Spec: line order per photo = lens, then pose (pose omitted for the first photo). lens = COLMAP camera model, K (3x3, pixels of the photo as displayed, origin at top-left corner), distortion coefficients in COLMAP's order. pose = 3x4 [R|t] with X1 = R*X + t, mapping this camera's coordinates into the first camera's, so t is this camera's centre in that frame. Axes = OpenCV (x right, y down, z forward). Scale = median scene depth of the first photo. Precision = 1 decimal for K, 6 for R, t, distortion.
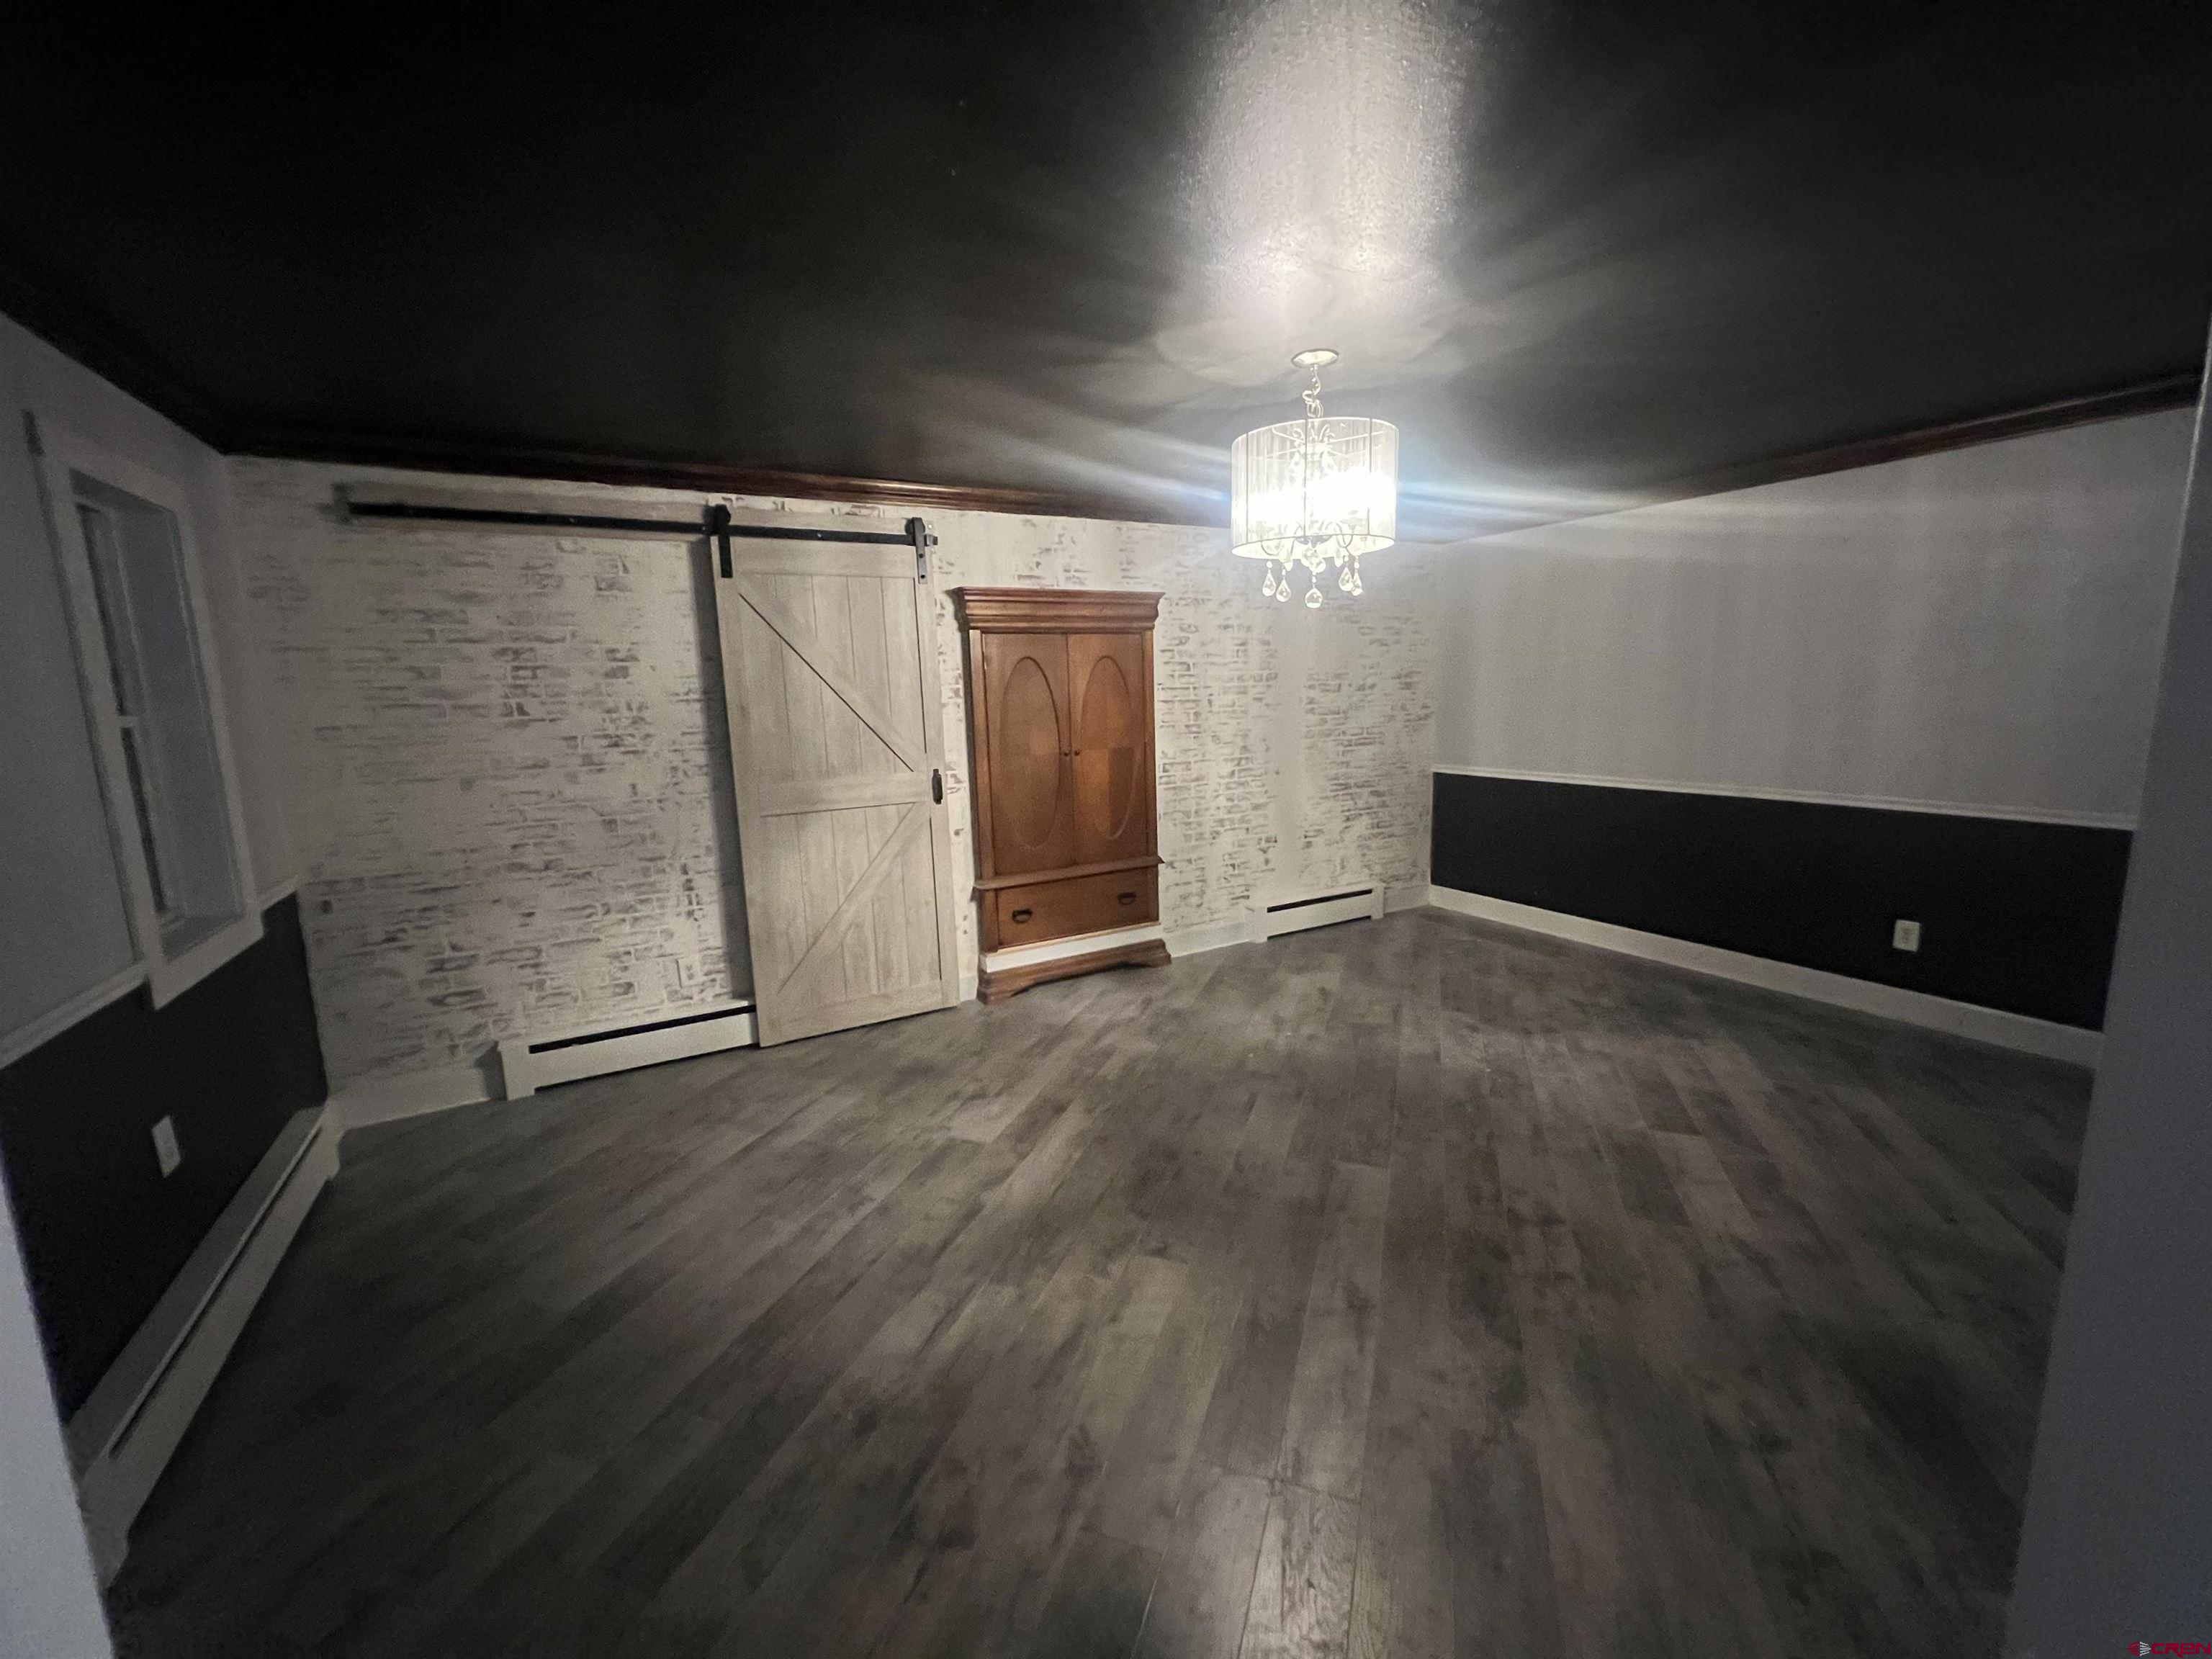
lens RADIAL K [[887.9, 0, 1106.0], [0, 887.9, 829.5], [0, 0, 1]] dist [0.002257, 0.000481]
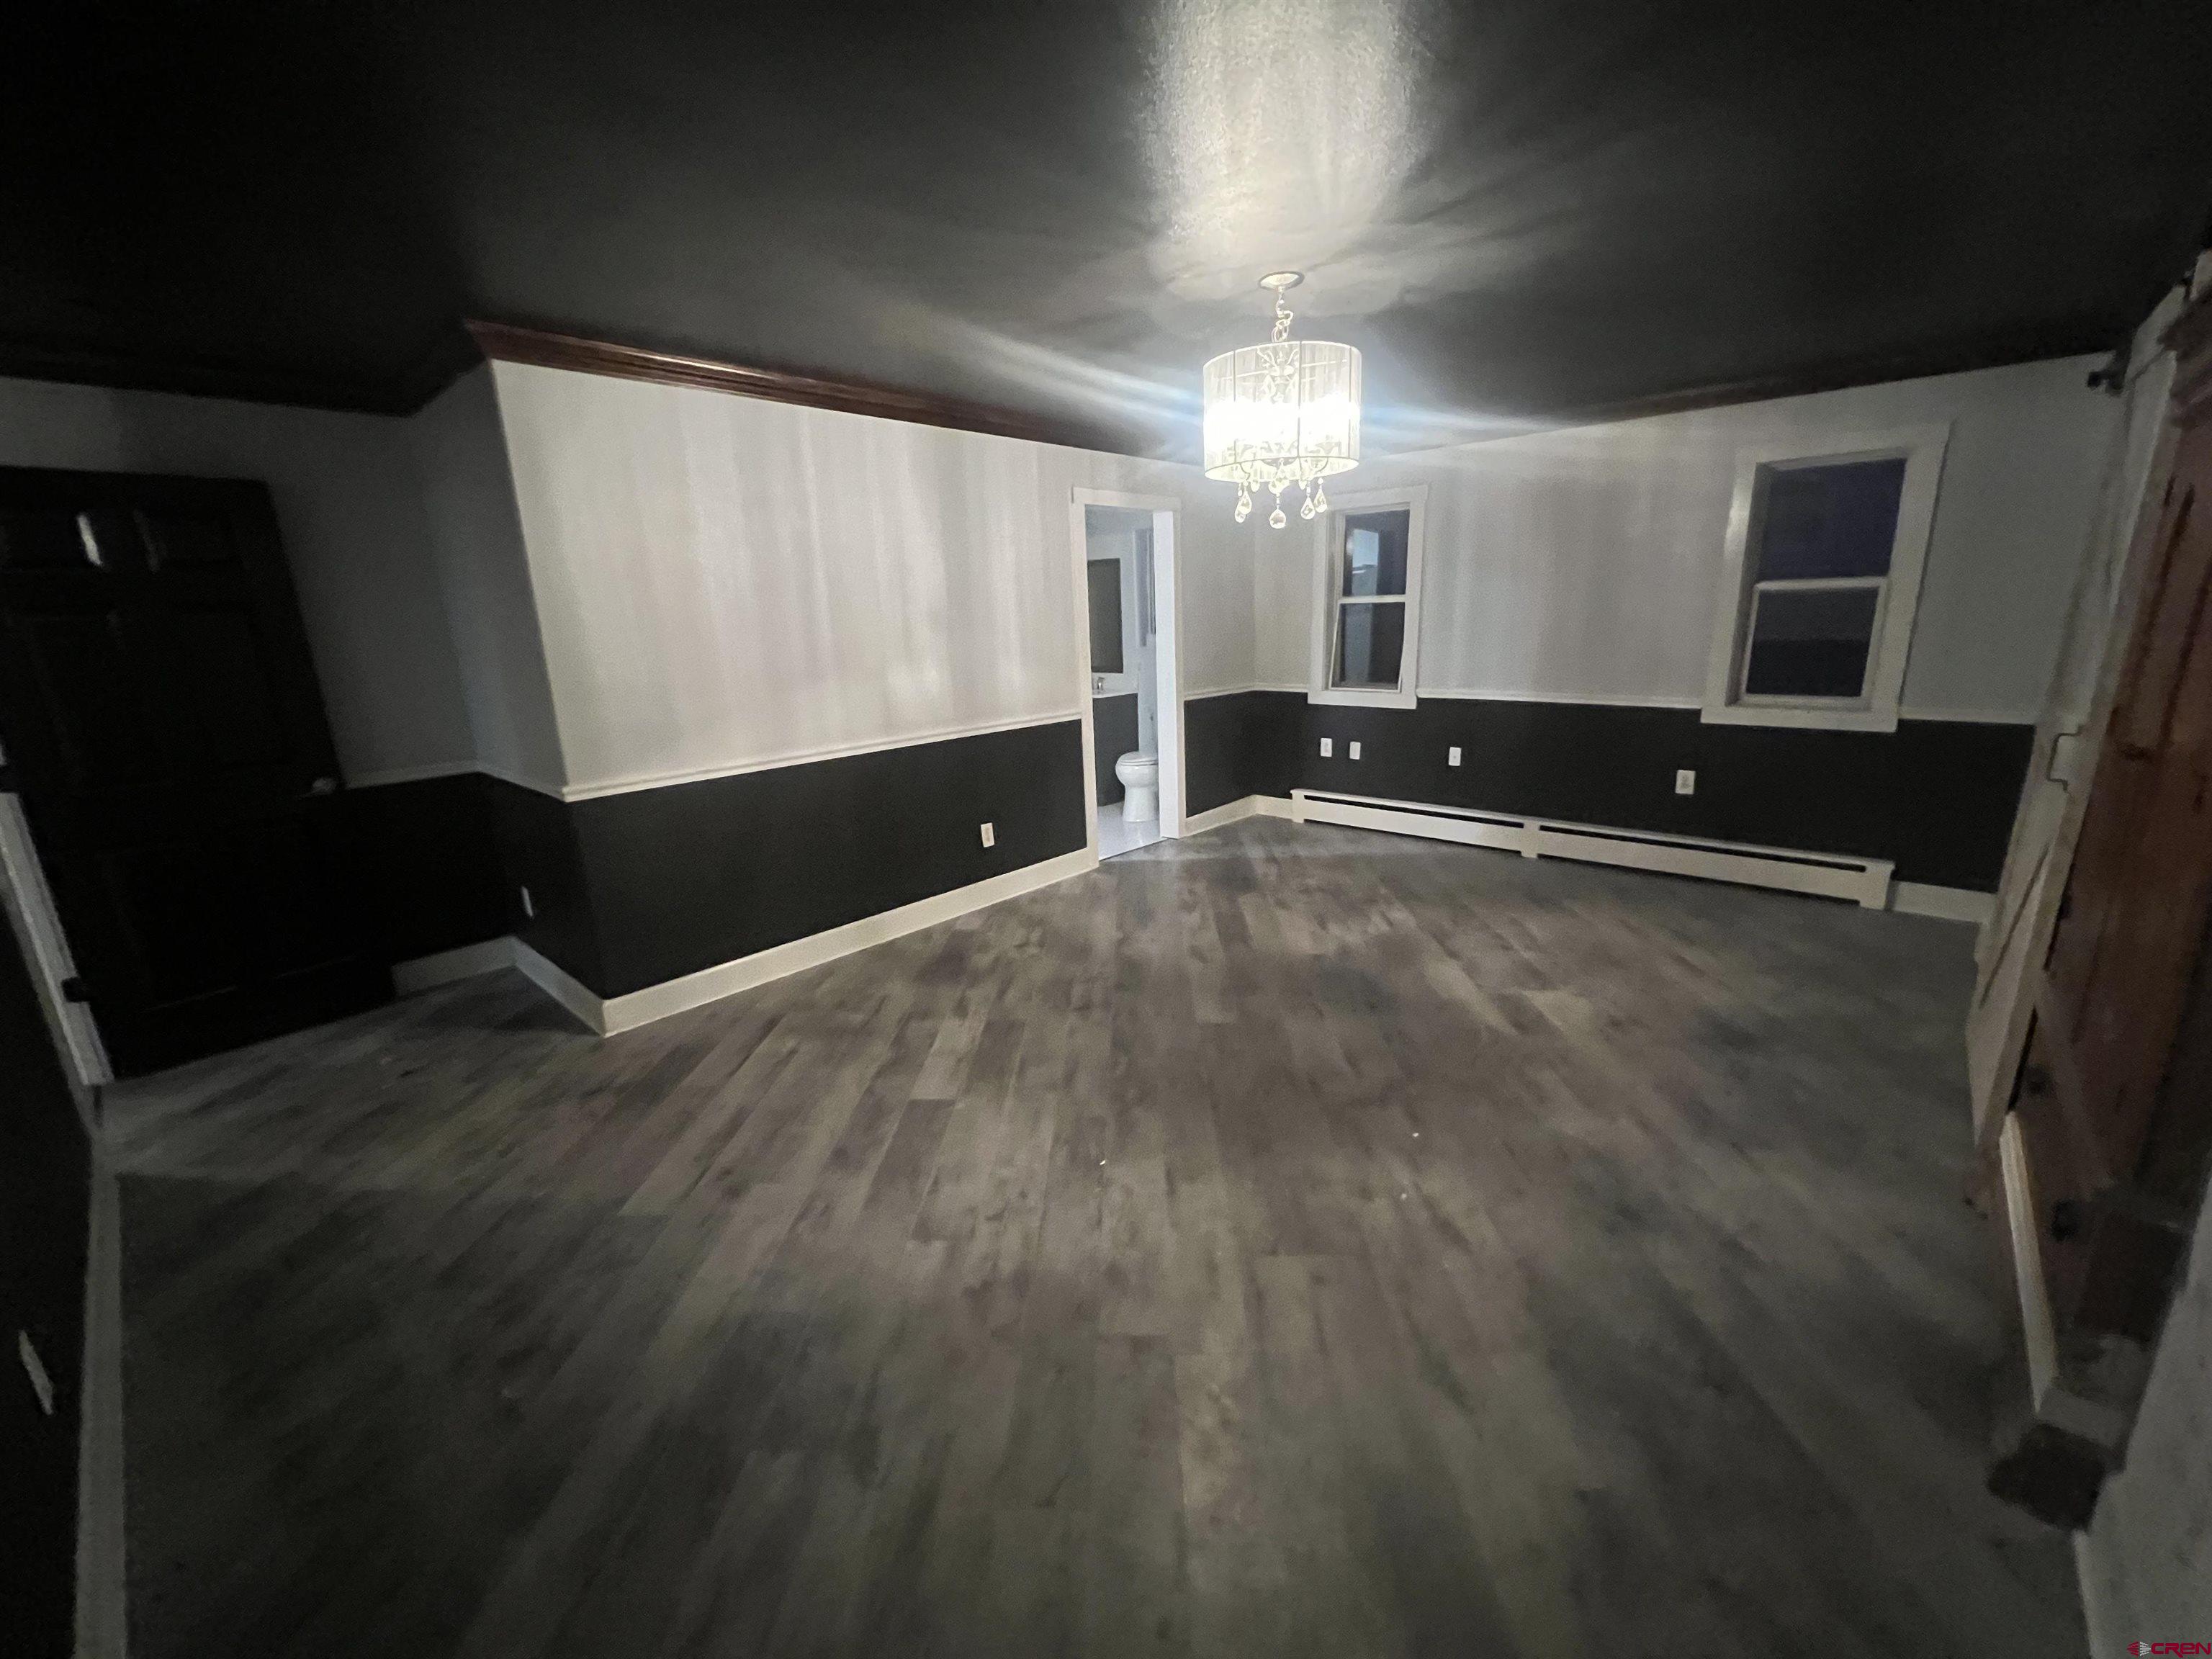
lens RADIAL K [[887.9, 0, 1106.0], [0, 887.9, 829.5], [0, 0, 1]] dist [0.002257, 0.000481]
pose [[-0.946454, 0.133094, -0.294127, 0.736463], [0.005233, 0.917270, 0.398232, -0.321940], [0.322796, 0.375369, -0.868850, 1.859029]]
